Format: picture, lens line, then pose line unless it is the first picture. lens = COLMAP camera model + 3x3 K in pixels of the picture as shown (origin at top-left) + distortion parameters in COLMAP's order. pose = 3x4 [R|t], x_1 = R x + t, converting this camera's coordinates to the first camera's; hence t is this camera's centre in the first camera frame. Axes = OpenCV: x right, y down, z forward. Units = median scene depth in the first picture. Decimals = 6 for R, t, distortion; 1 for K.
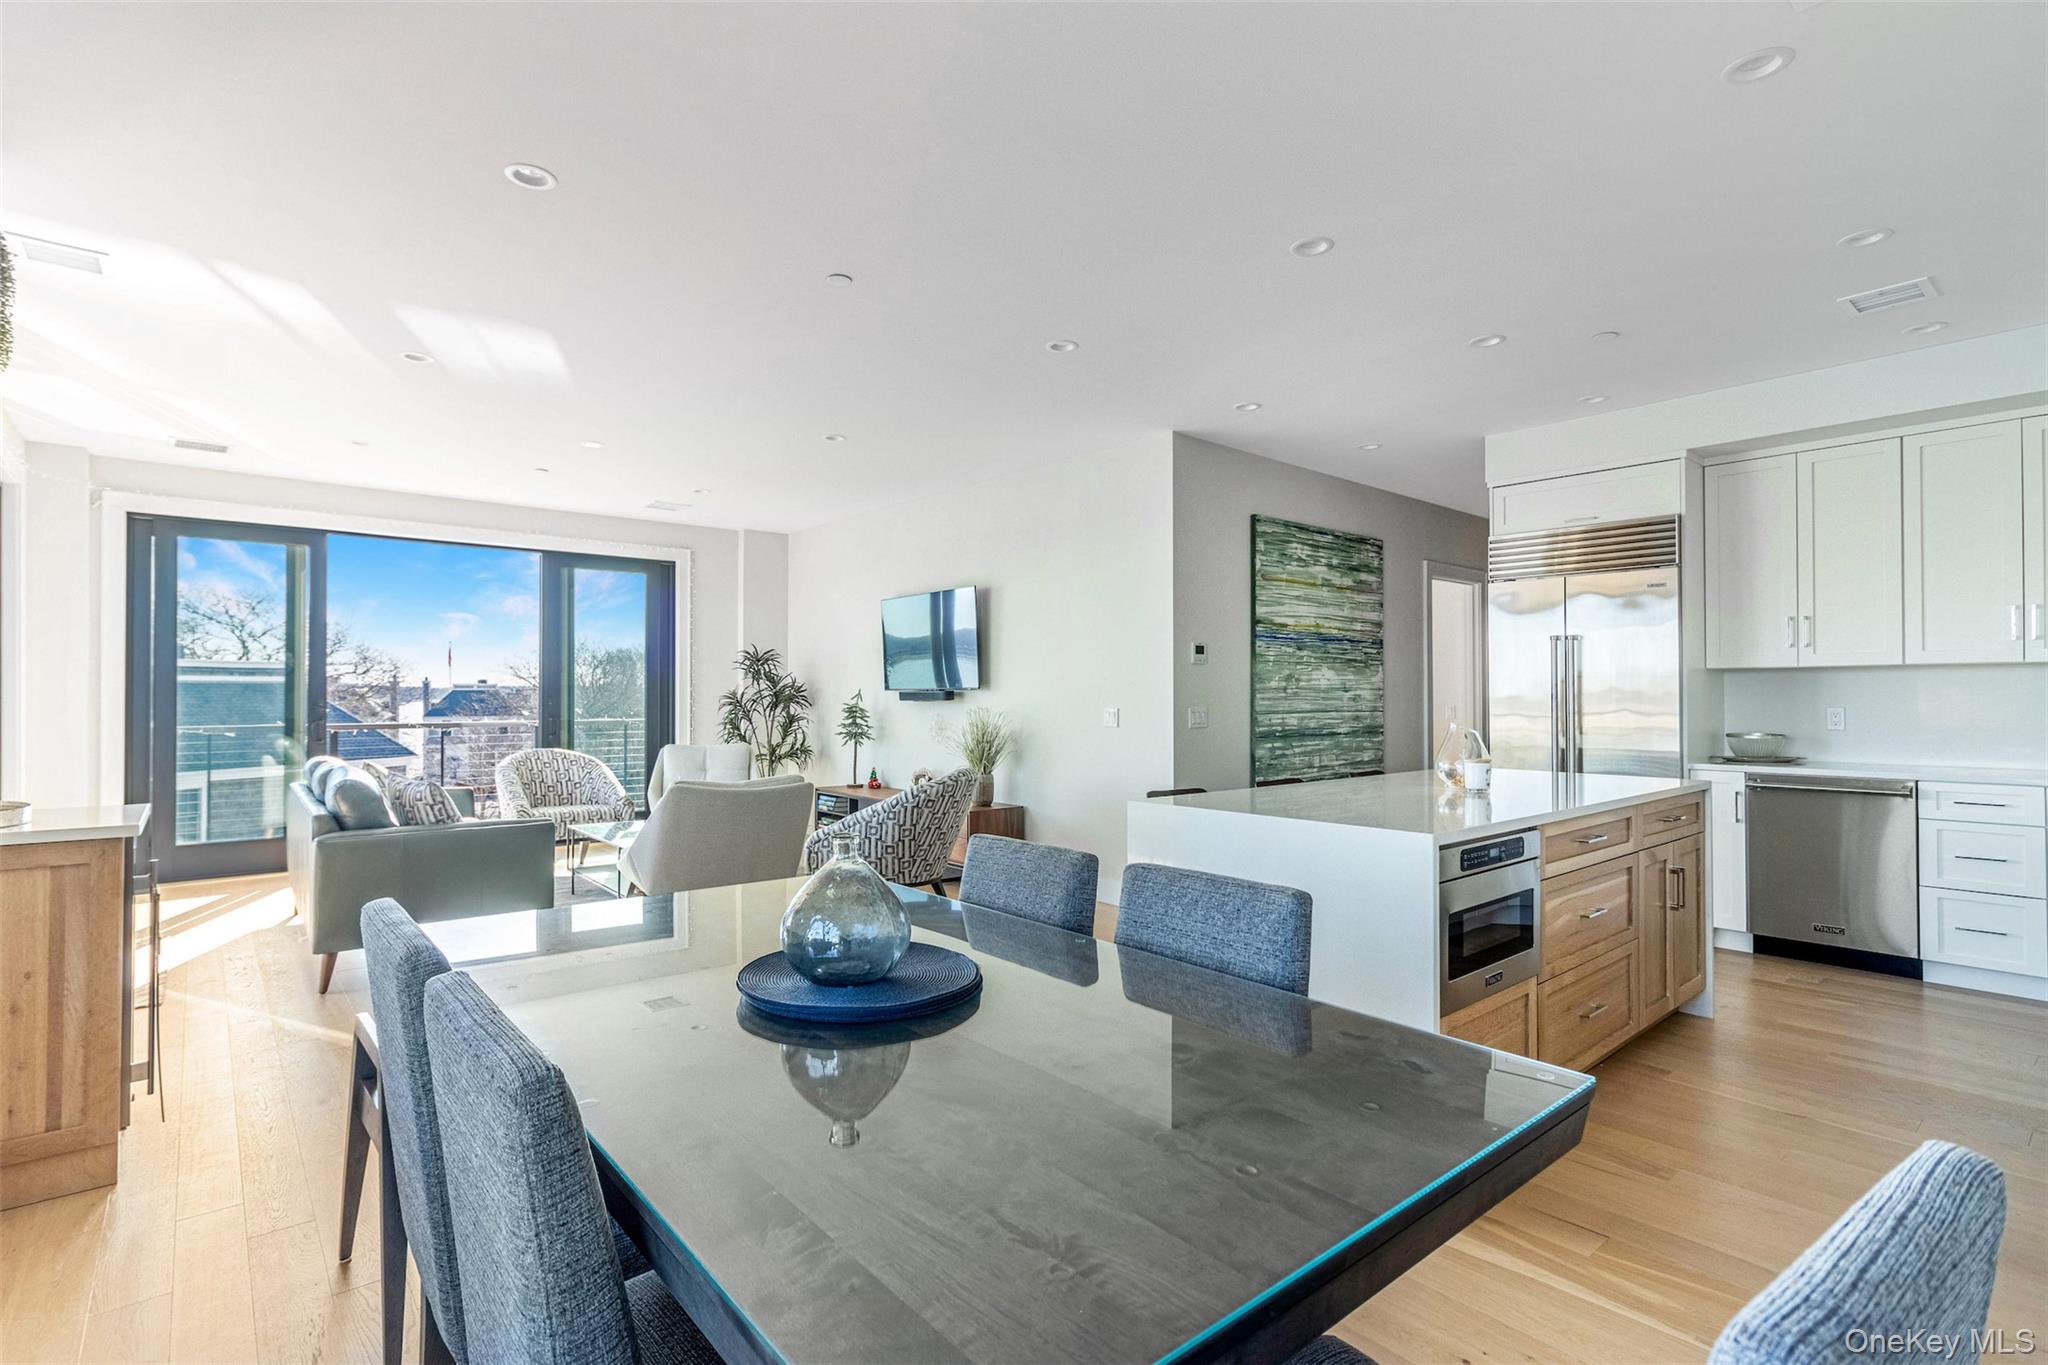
lens RADIAL K [[977.3, 0, 1010.5], [0, 977.3, 684.6], [0, 0, 1]] dist [-0.001282, 0.000042]
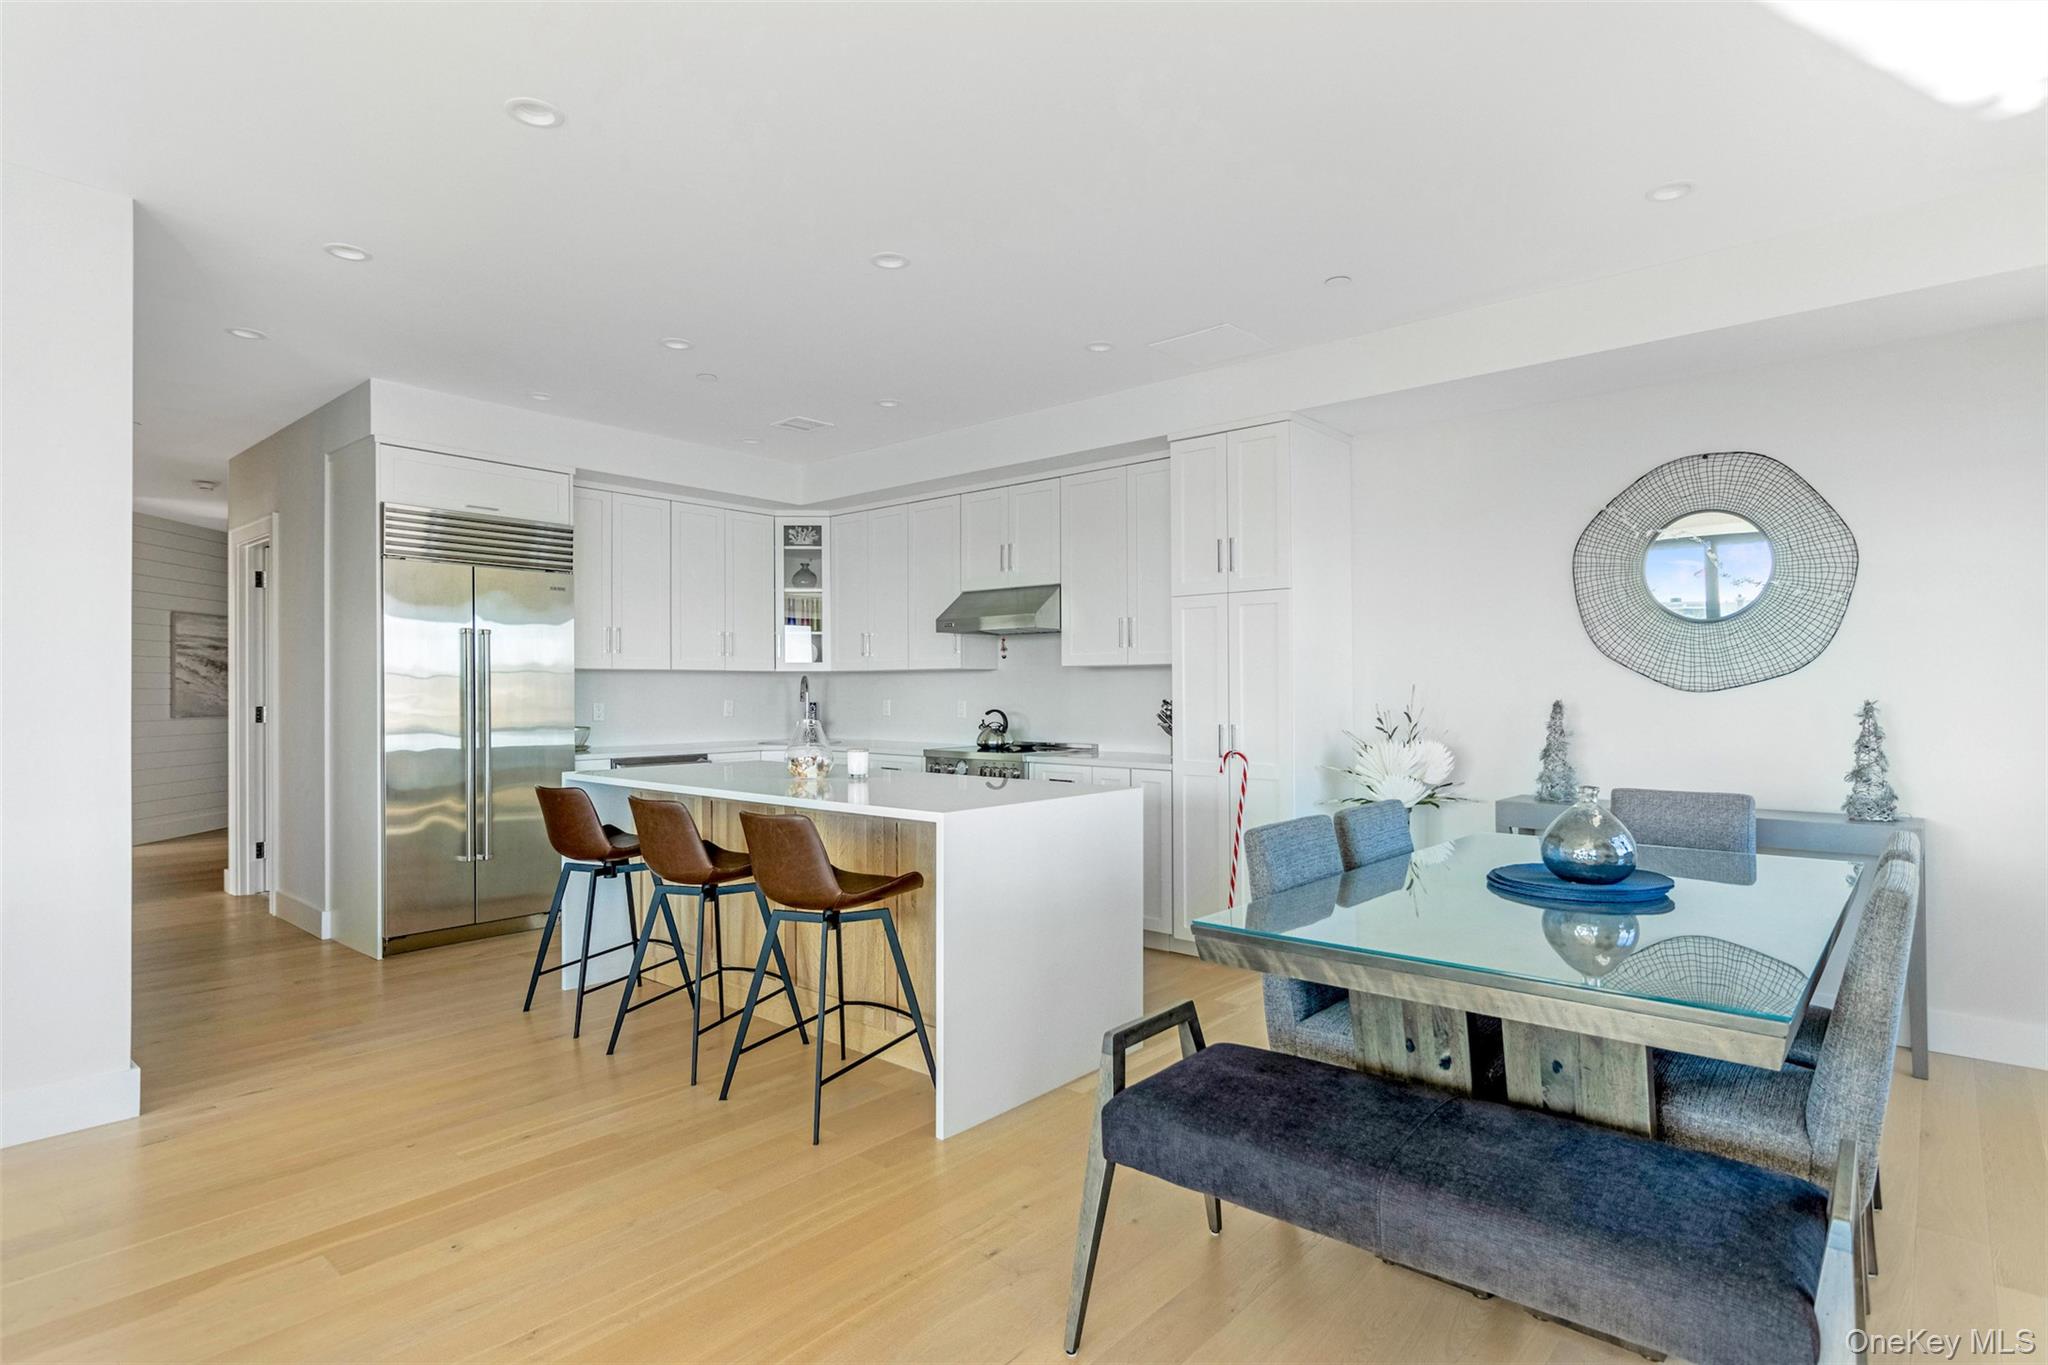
lens RADIAL K [[1054.5, 0, 1036.0], [0, 1054.5, 683.1], [0, 0, 1]] dist [0.003871, 0.000951]
pose [[-0.180274, 0.005849, 0.983599, -0.394623], [-0.008370, 0.999937, -0.007480, 0.002756], [-0.983581, -0.009581, -0.180214, 0.498925]]
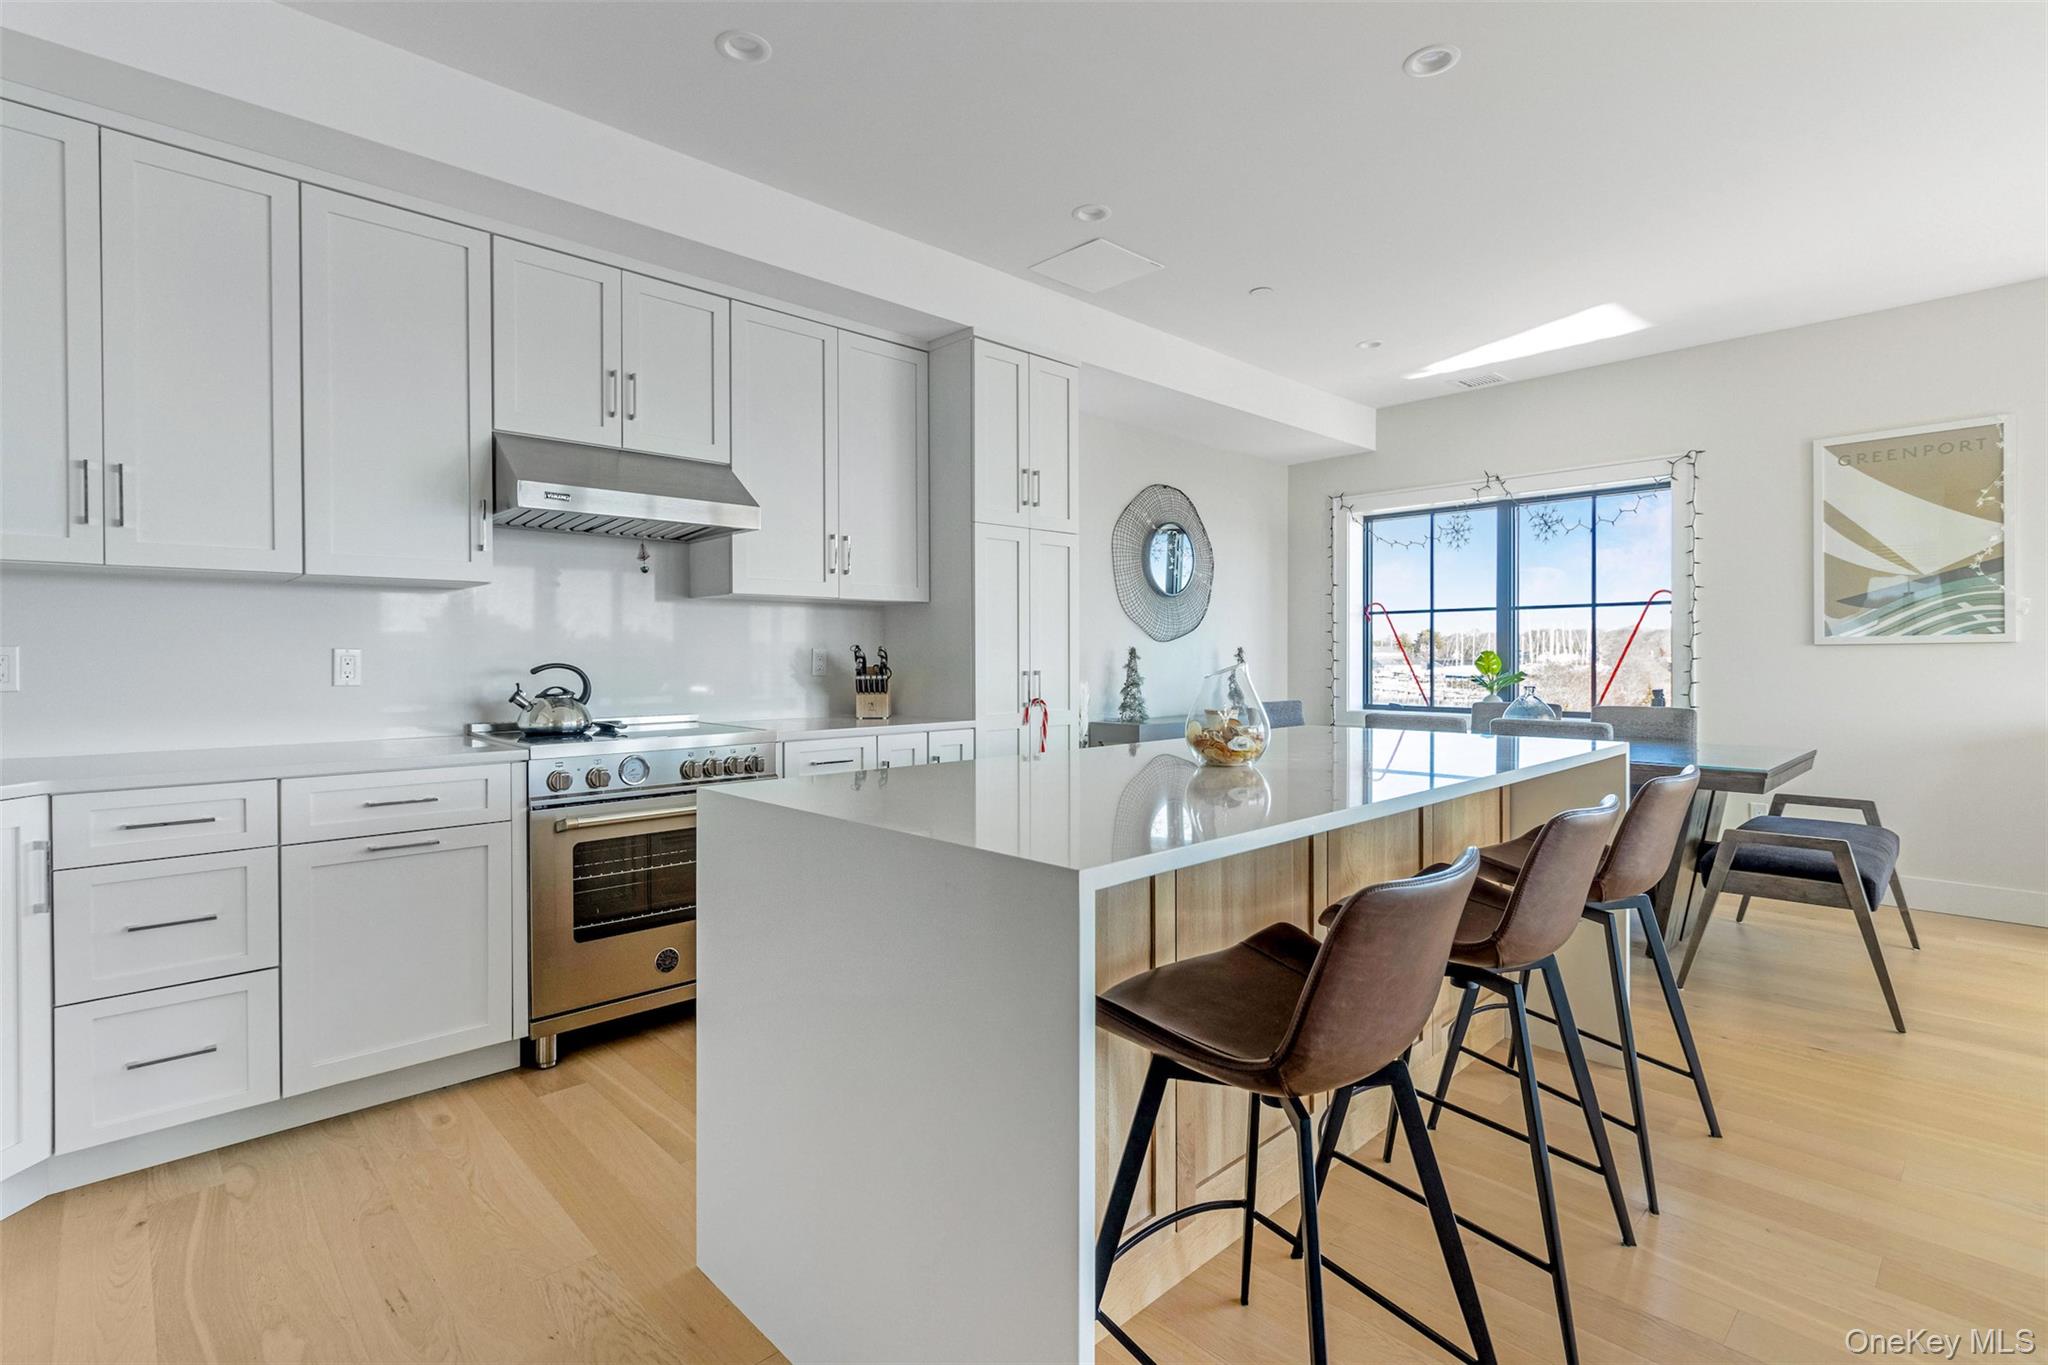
lens RADIAL K [[959.5, 0, 1033.6], [0, 959.5, 666.8], [0, 0, 1]] dist [-0.001002, 0.000344]
pose [[-0.996337, 0.006193, -0.085285, 0.330499], [0.006314, 0.999979, -0.001154, 0.022030], [0.085276, -0.001688, -0.996356, 0.835814]]
